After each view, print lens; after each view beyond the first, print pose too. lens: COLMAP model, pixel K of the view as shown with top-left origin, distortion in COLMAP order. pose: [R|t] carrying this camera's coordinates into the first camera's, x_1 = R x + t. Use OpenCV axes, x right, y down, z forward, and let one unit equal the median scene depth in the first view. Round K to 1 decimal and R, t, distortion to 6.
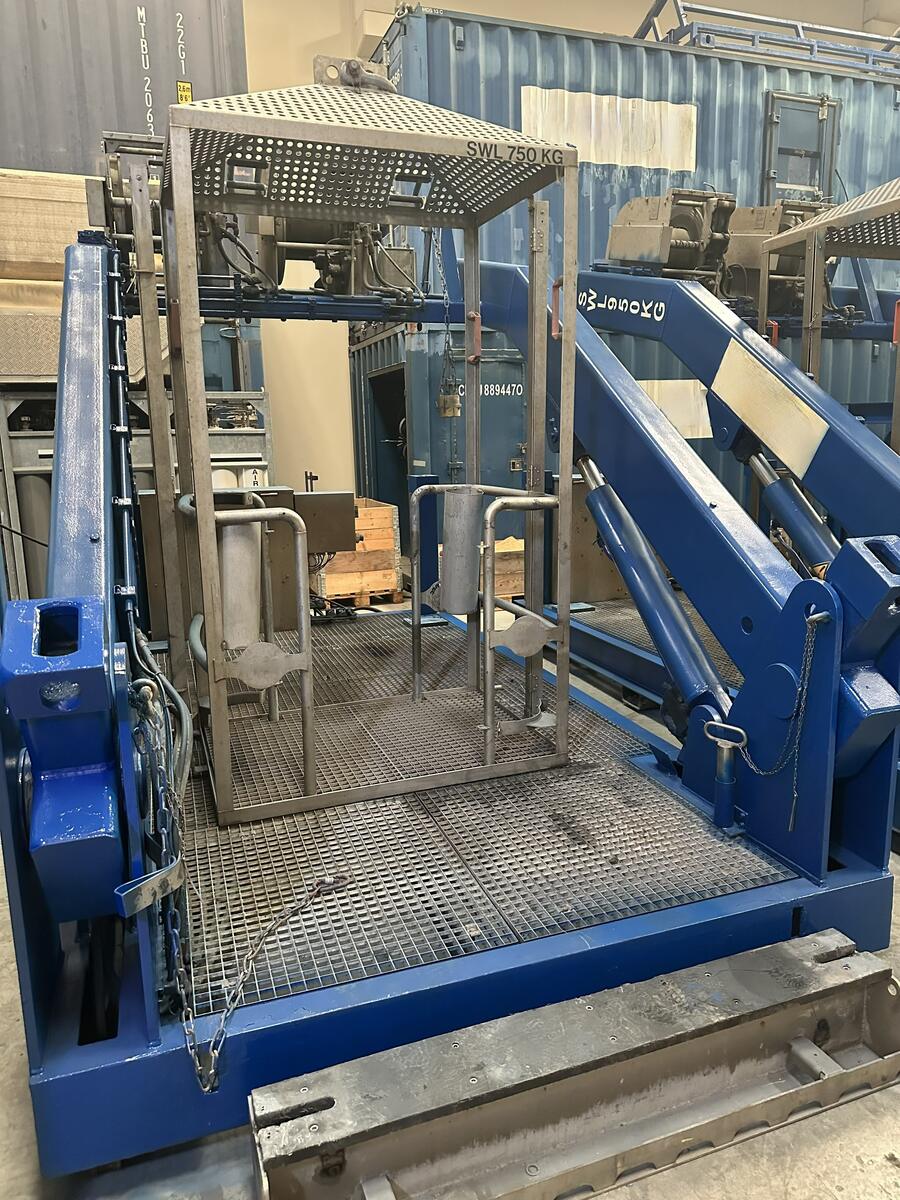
lens RADIAL K [[840.9, 0, 447.8], [0, 840.9, 592.0], [0, 0, 1]] dist [-0.004075, -0.002462]
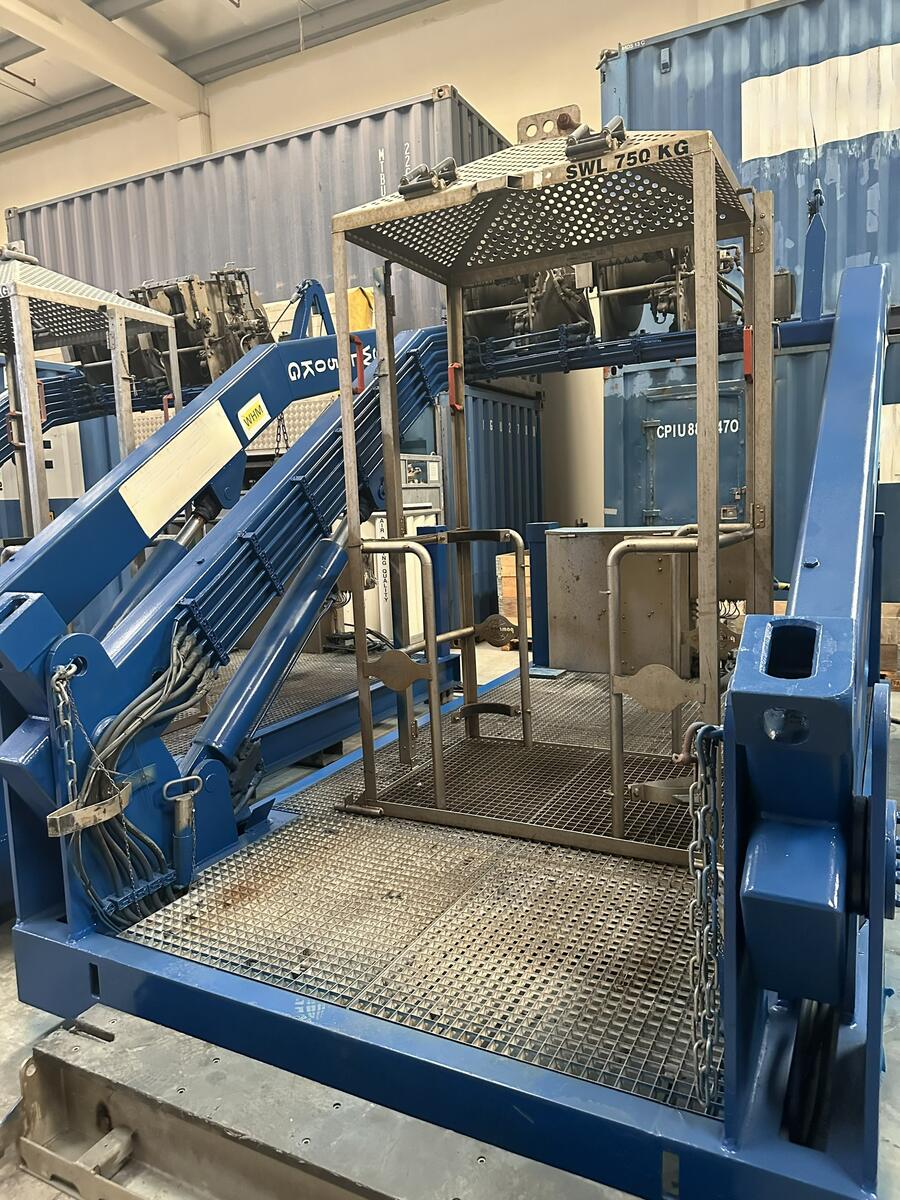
lens RADIAL K [[840.9, 0, 445.7], [0, 840.9, 603.0], [0, 0, 1]] dist [-0.004075, -0.002462]
pose [[0.684965, 0.084393, -0.723672, 0.570463], [-0.101141, 0.994666, 0.020264, -0.049562], [0.721522, 0.059313, 0.689847, 0.208357]]
